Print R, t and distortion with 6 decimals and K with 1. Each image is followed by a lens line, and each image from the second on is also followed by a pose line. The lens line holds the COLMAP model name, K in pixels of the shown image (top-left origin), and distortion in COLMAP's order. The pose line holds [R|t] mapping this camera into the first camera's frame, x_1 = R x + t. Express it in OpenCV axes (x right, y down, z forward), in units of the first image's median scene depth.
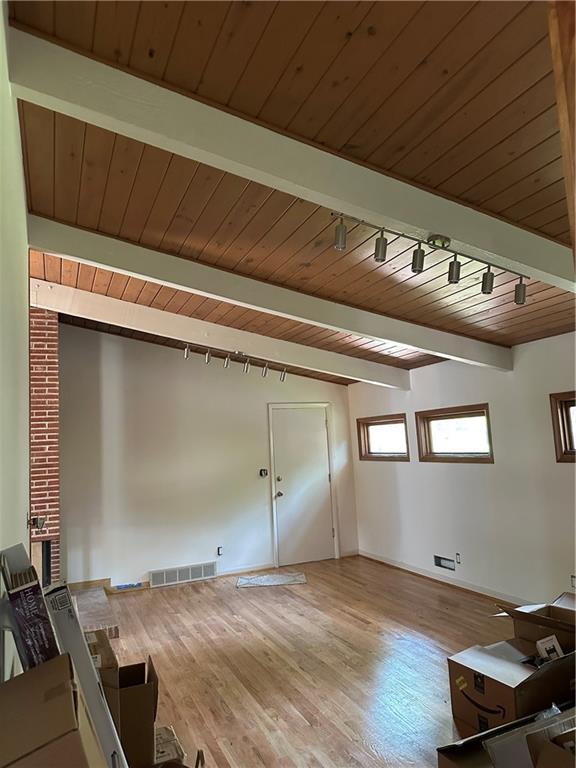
lens RADIAL K [[548.7, 0, 293.3], [0, 548.7, 383.4], [0, 0, 1]] dist [0.047033, -0.005512]
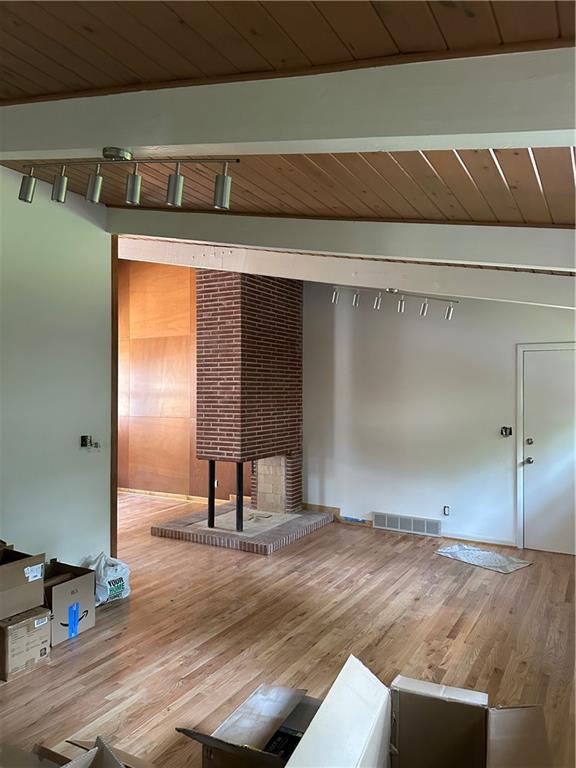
lens RADIAL K [[548.7, 0, 293.3], [0, 548.7, 383.4], [0, 0, 1]] dist [0.047033, -0.005512]
pose [[0.598932, 0.051285, -0.799156, 0.573637], [0.048132, 0.993838, 0.099851, -0.007275], [0.799352, -0.098269, 0.592773, 0.378272]]
